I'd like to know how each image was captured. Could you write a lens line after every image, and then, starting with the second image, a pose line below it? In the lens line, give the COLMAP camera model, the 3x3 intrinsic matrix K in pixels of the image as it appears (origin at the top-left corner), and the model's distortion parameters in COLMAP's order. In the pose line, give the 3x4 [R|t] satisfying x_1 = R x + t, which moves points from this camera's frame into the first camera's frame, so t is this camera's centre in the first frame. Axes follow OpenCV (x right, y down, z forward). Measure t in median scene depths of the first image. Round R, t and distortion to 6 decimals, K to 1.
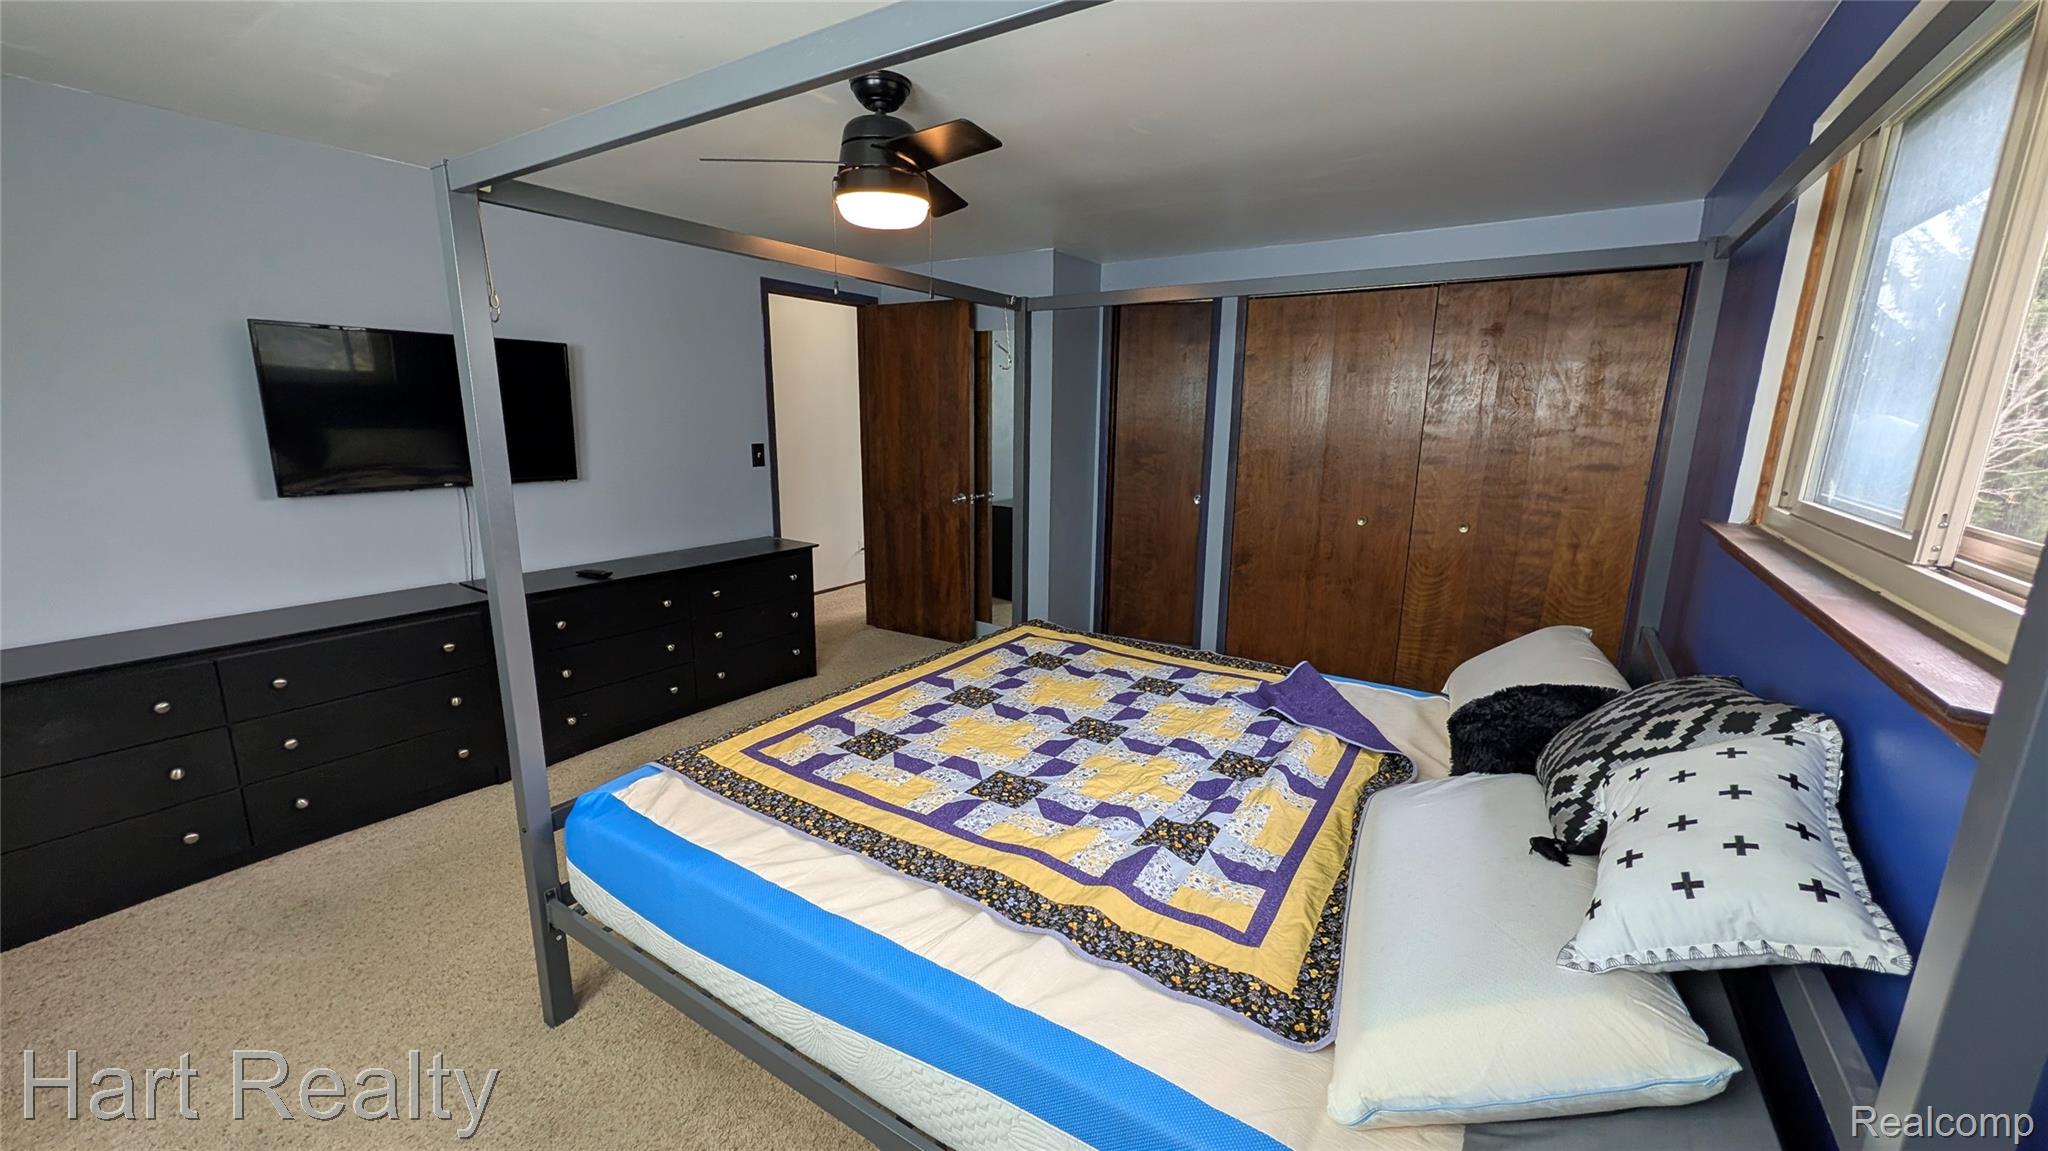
lens RADIAL K [[783.4, 0, 1027.0], [0, 783.4, 578.3], [0, 0, 1]] dist [0.000596, 0.000340]
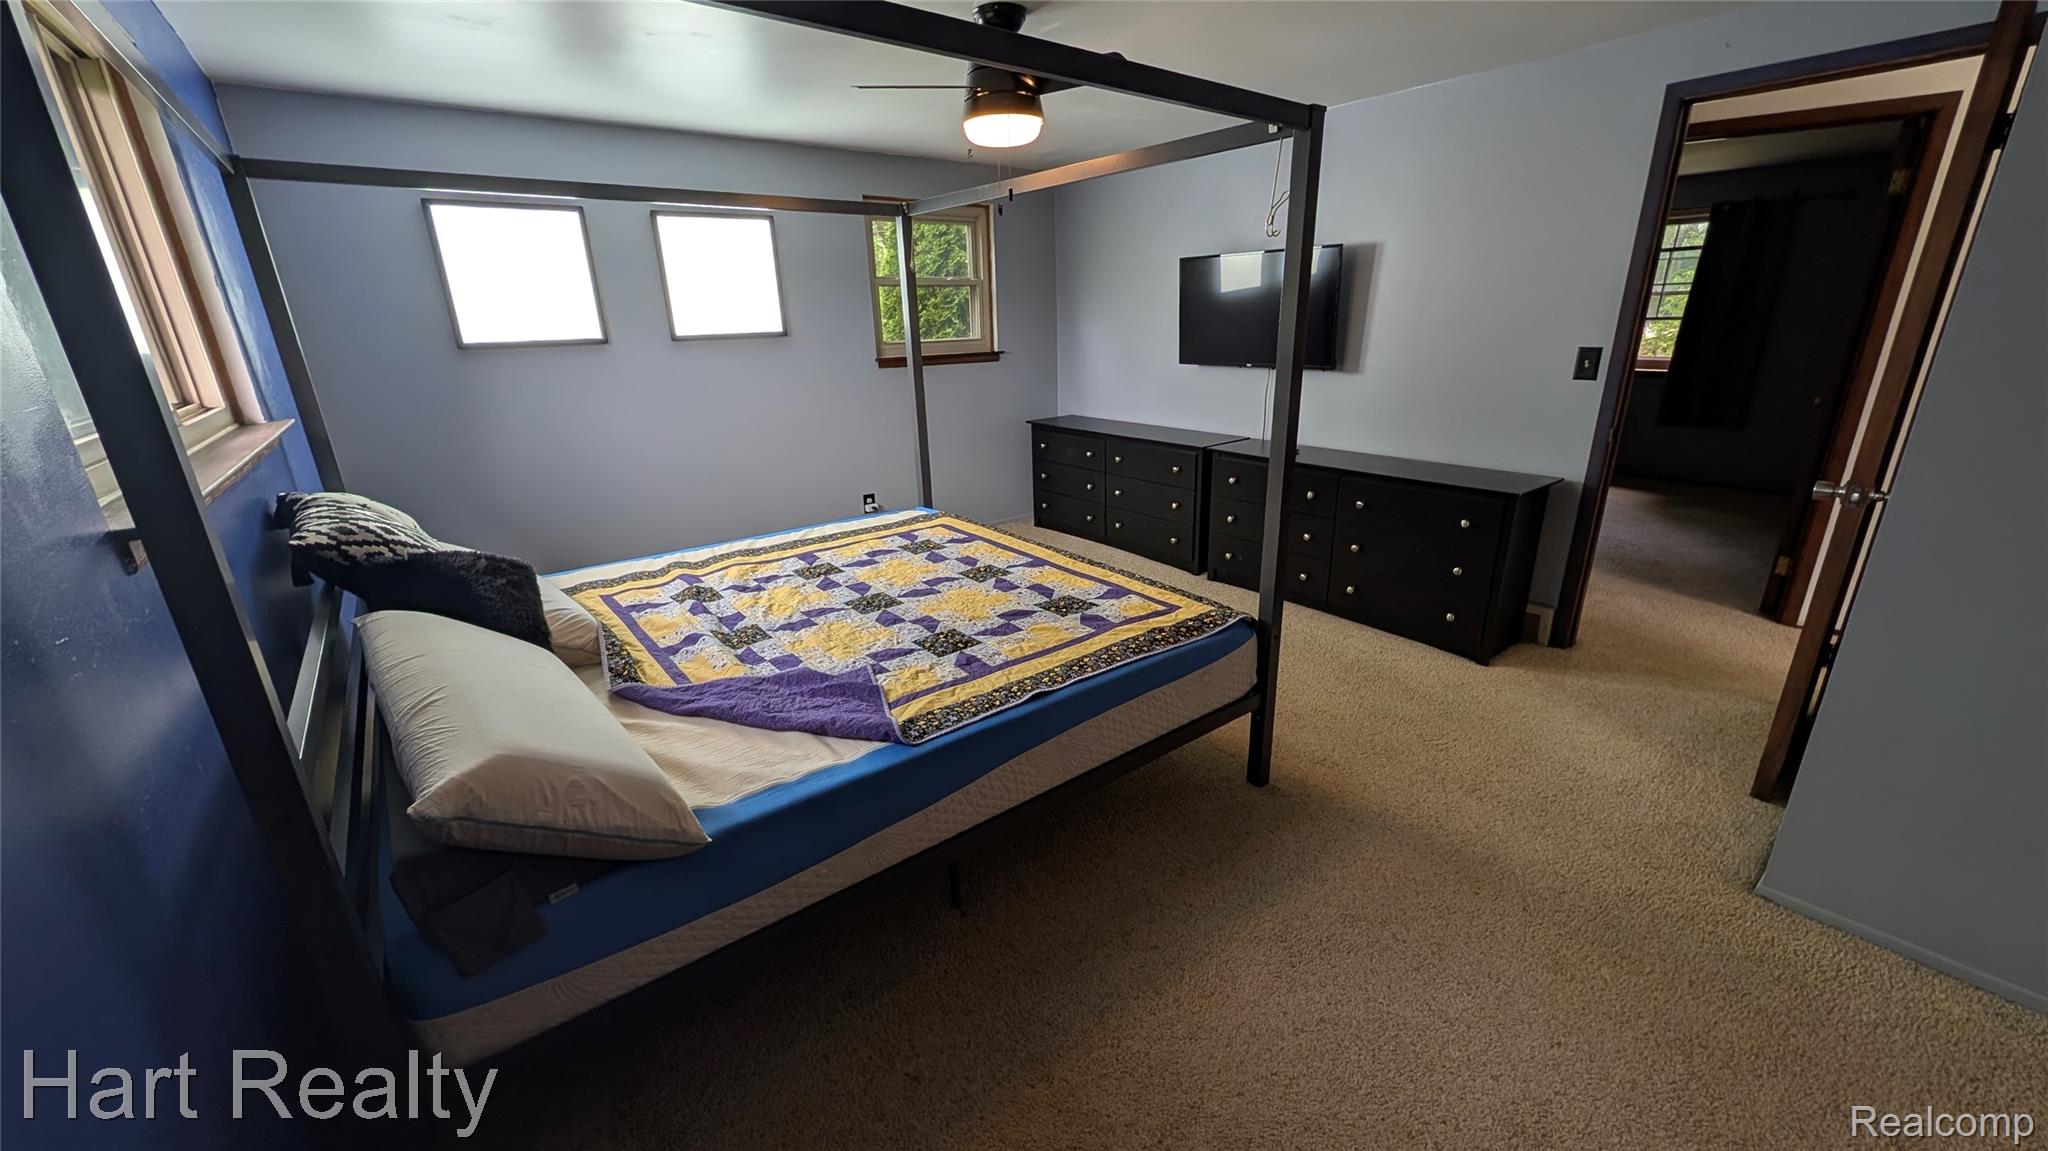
lens RADIAL K [[783.4, 0, 1027.0], [0, 783.4, 578.3], [0, 0, 1]] dist [0.000596, 0.000340]
pose [[-0.322036, 0.308392, -0.895090, 0.934282], [-0.175087, 0.909748, 0.376435, -0.283194], [0.930396, 0.277945, -0.238976, 1.333014]]
